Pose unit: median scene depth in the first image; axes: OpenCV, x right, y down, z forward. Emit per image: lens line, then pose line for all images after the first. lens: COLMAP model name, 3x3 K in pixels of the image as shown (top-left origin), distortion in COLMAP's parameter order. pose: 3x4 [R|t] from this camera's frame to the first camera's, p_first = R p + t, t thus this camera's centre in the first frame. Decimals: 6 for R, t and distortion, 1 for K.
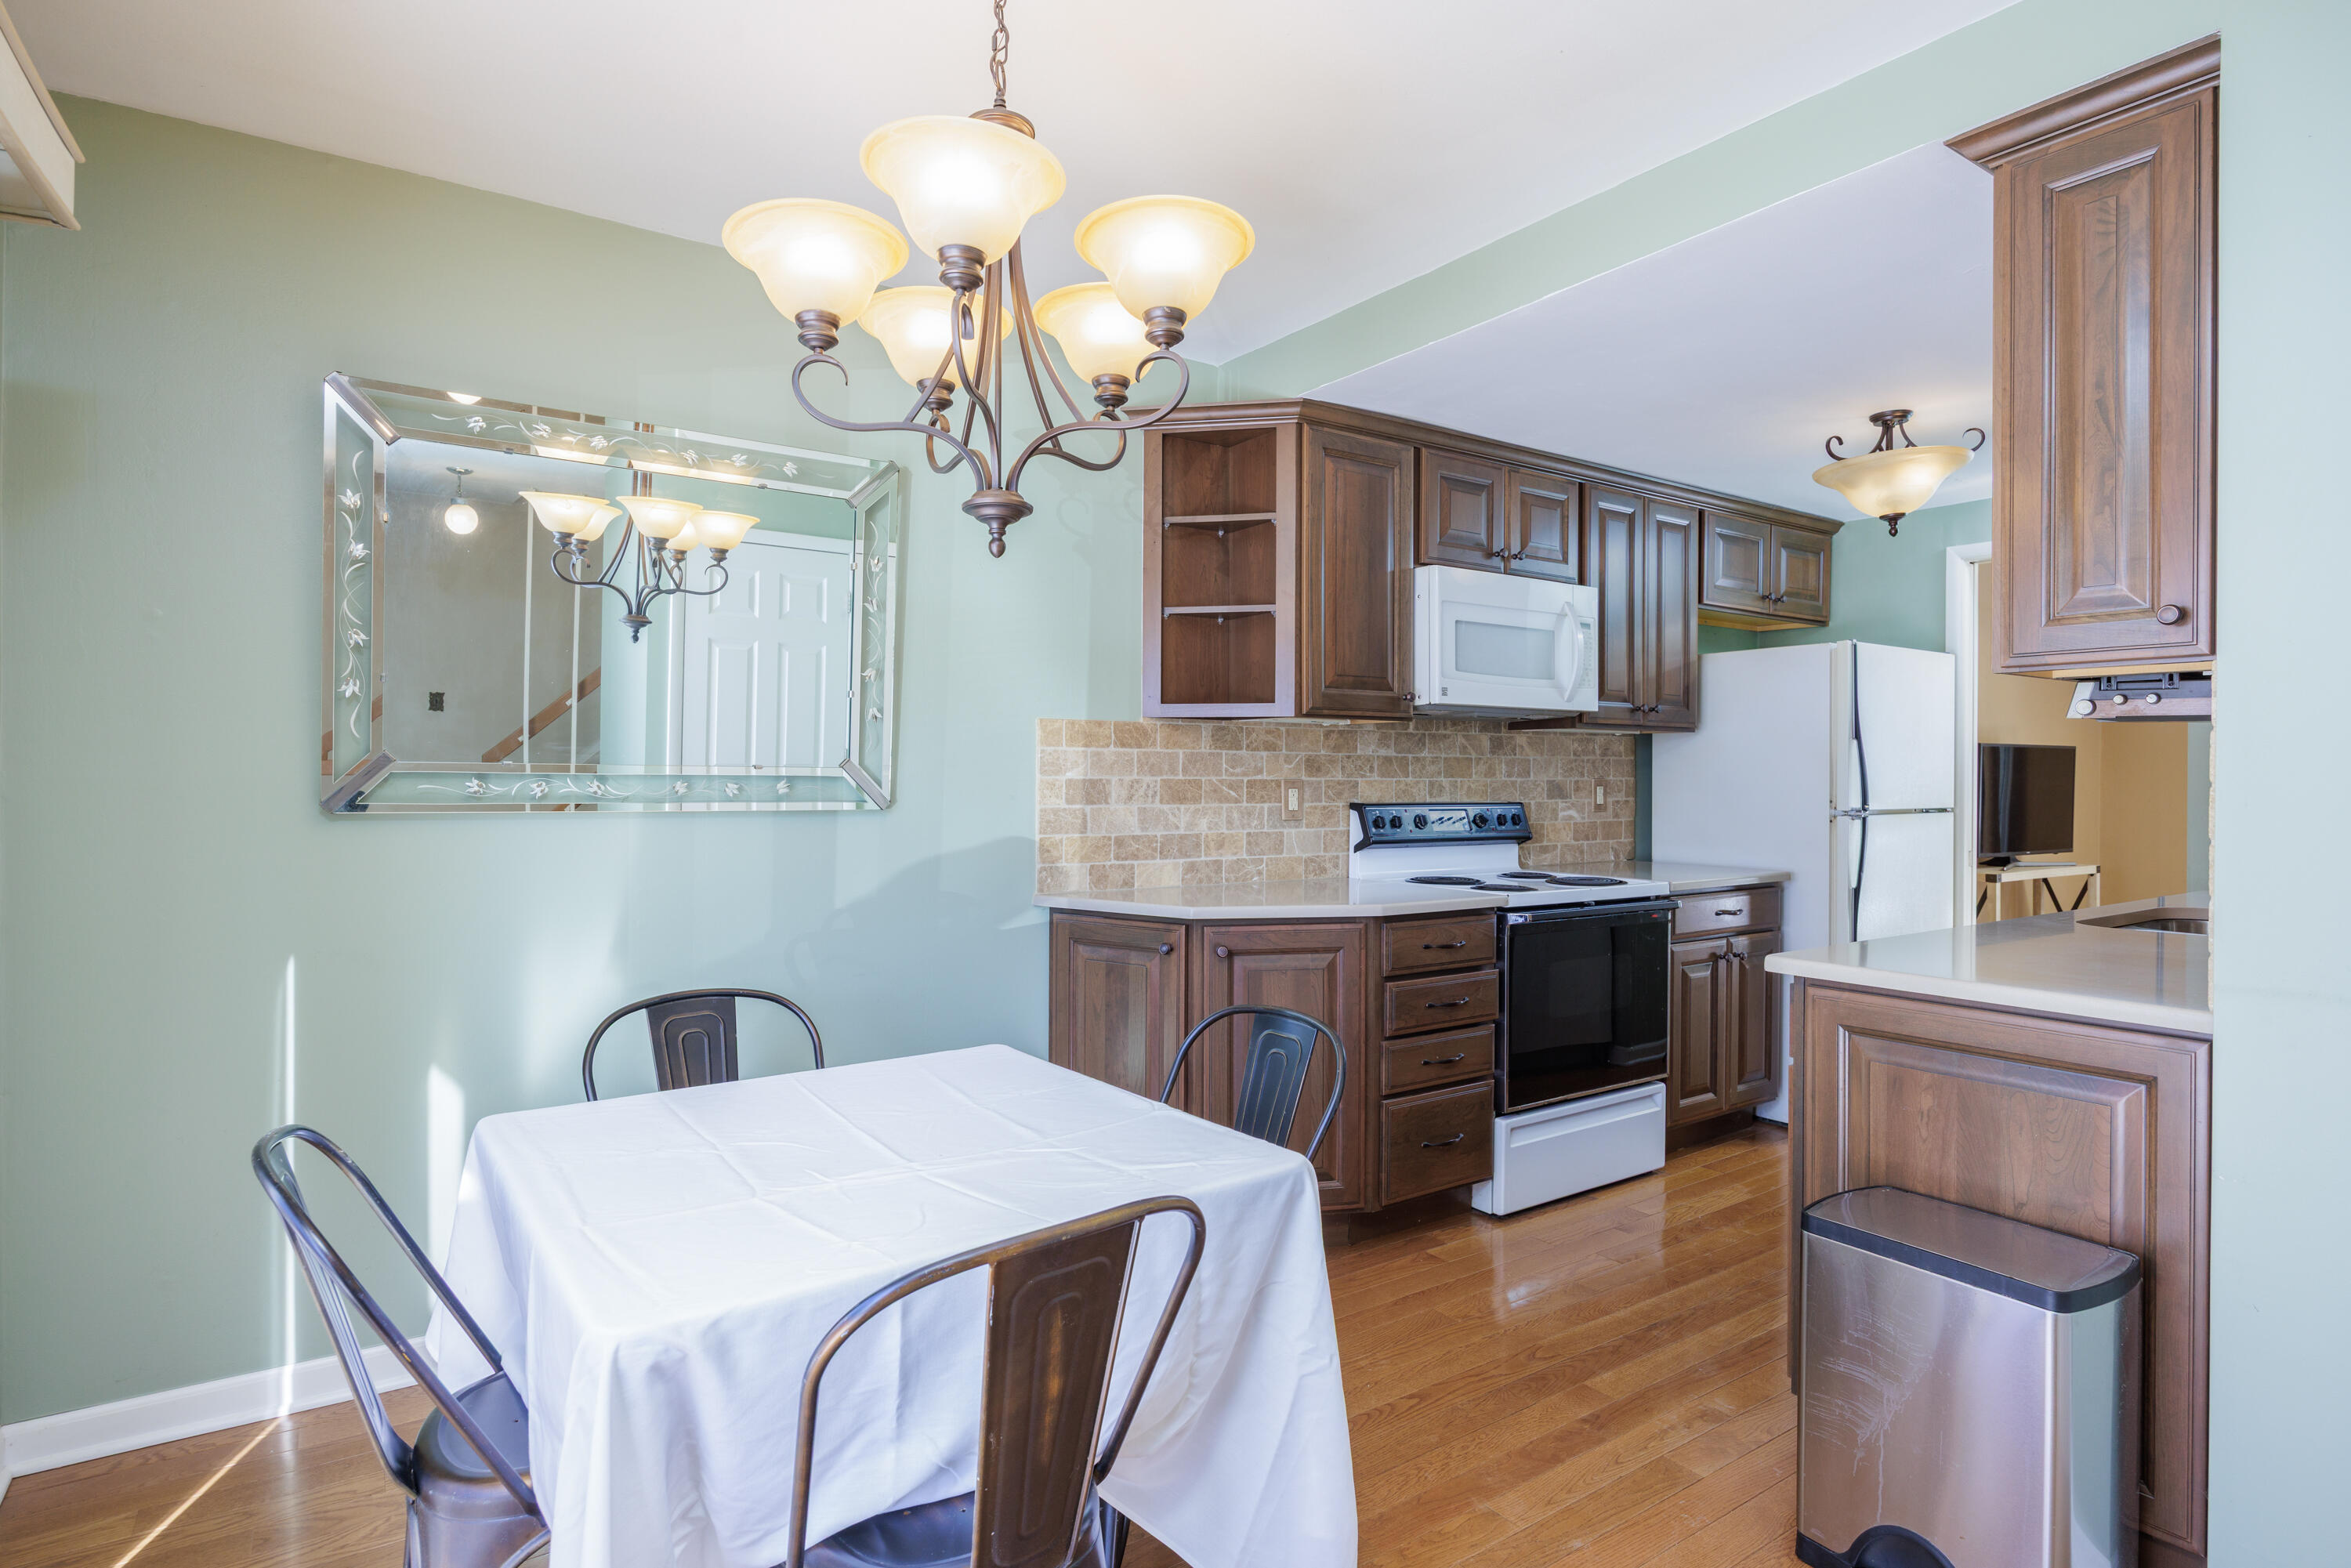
lens RADIAL K [[1232.2, 0, 1175.5], [0, 1232.2, 784.0], [0, 0, 1]] dist [-0.002025, -0.007674]
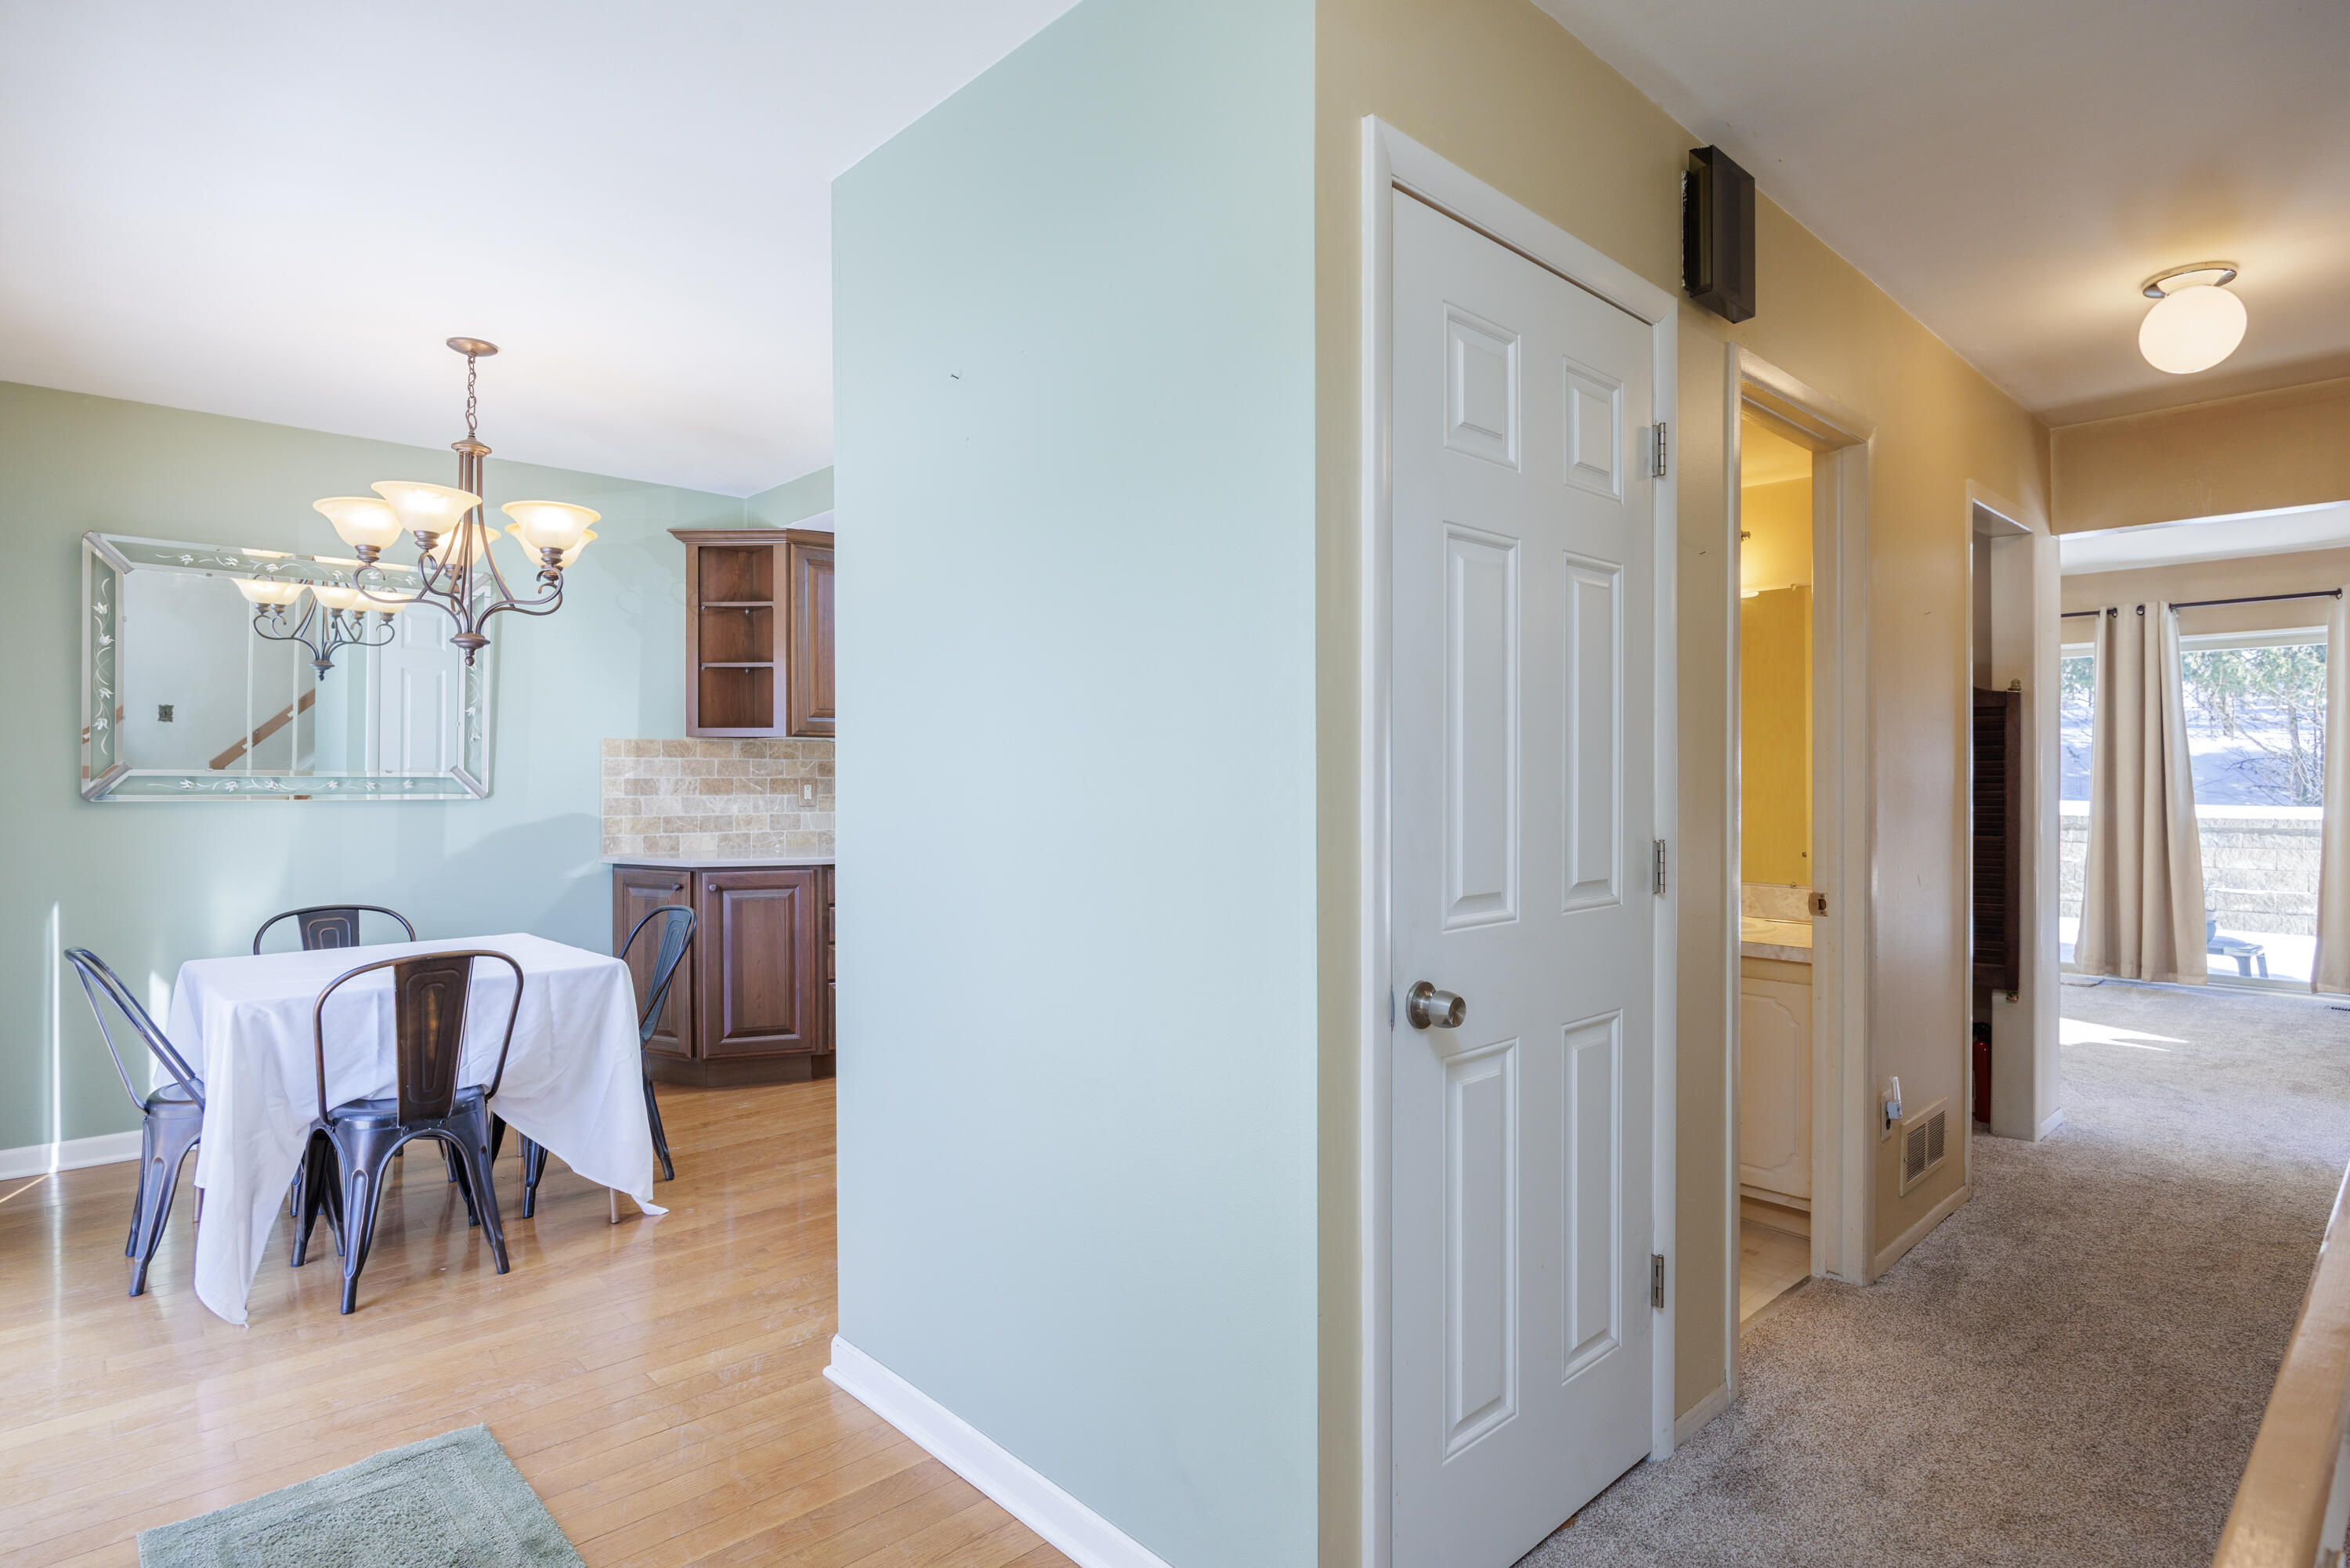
lens RADIAL K [[1231.6, 0, 1175.0], [0, 1231.6, 784.0], [0, 0, 1]] dist [-0.002025, -0.007674]
pose [[0.989404, -0.004949, 0.145105, 0.356740], [0.004898, 0.999988, 0.000707, 0.004889], [-0.145106, 0.000011, 0.989416, -0.579430]]
